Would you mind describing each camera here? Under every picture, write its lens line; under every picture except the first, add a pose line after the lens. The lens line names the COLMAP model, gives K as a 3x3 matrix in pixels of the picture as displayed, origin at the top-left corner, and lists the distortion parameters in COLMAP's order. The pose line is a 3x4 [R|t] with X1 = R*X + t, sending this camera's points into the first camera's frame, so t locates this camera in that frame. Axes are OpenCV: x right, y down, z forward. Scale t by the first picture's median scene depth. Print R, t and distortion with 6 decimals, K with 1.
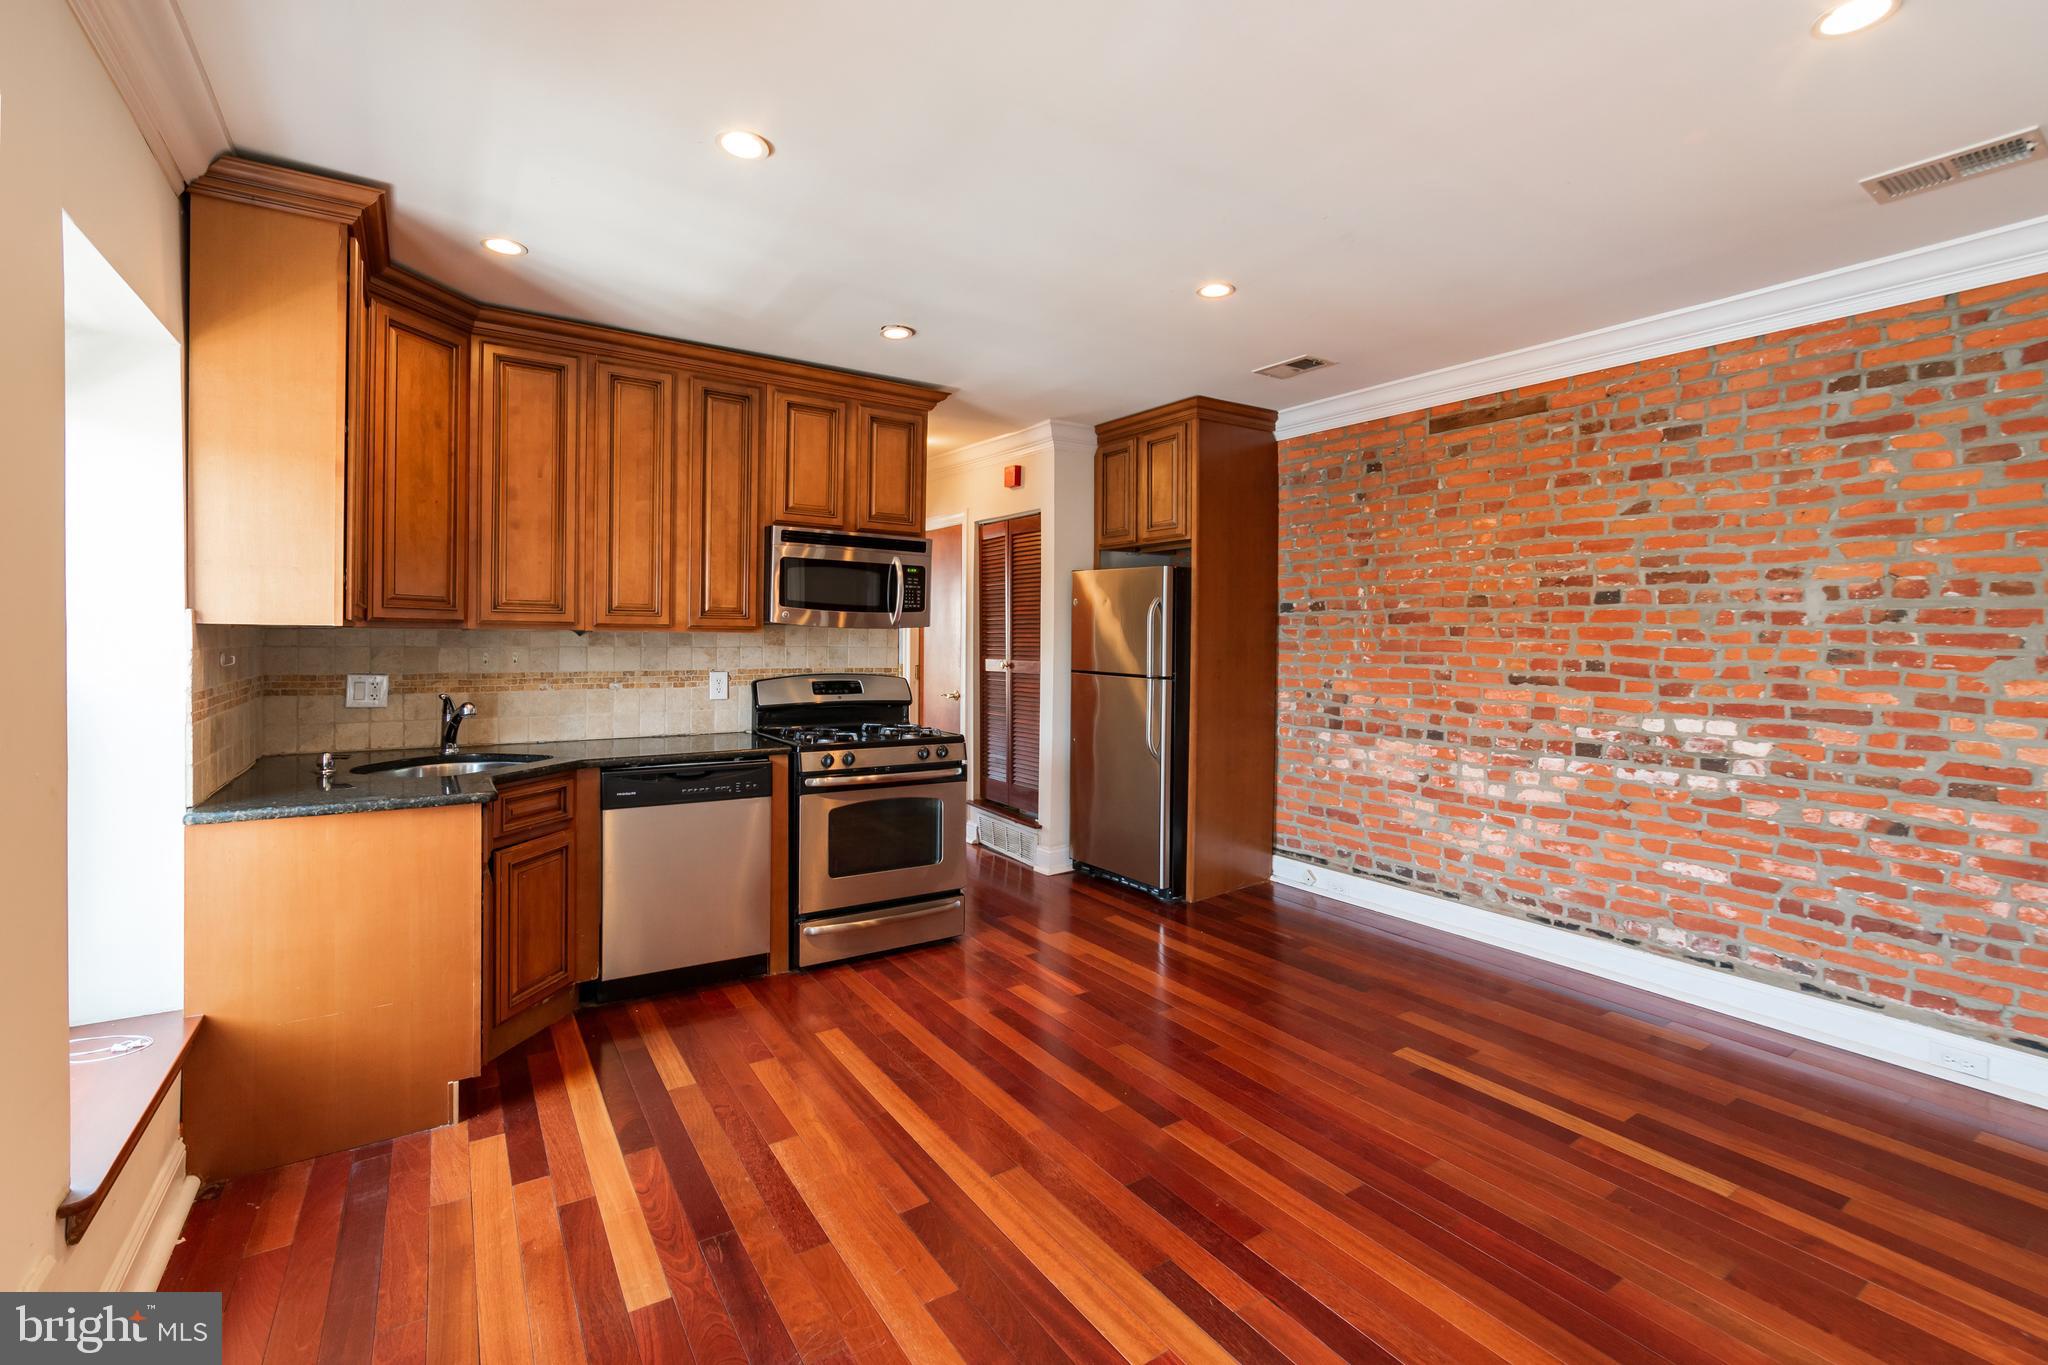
lens RADIAL K [[887.1, 0, 1035.3], [0, 887.1, 639.8], [0, 0, 1]] dist [0.000467, 0.000286]
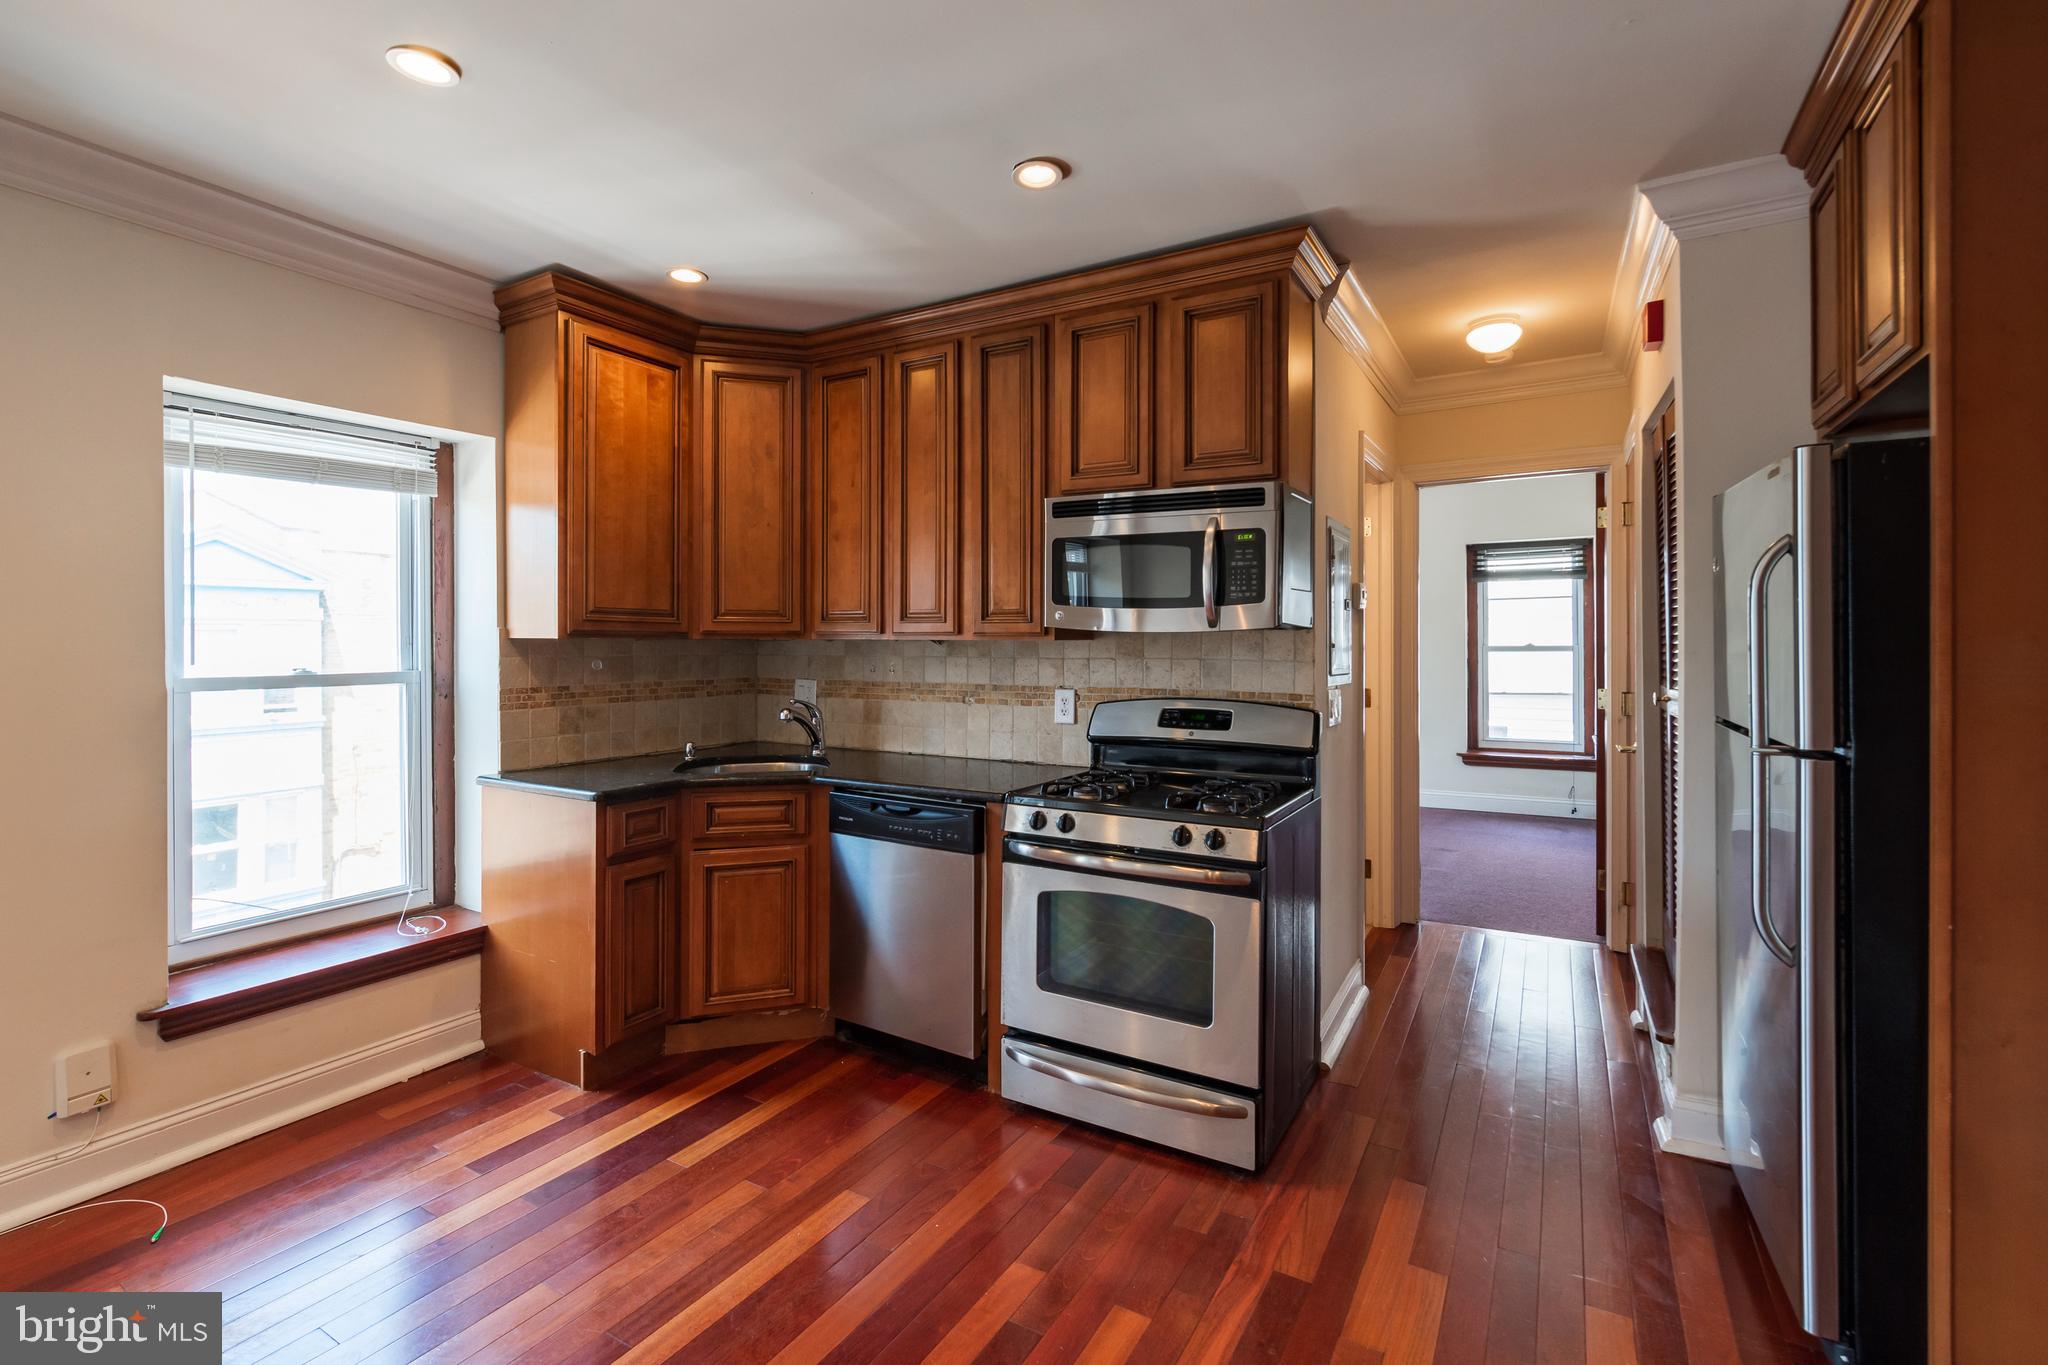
lens RADIAL K [[930.6, 0, 1051.5], [0, 930.6, 639.6], [0, 0, 1]] dist [-0.001202, -0.000179]
pose [[0.447330, -0.009161, -0.894322, 0.445248], [0.000843, 0.999951, -0.009821, -0.000781], [0.894369, 0.003639, 0.447316, 0.690999]]
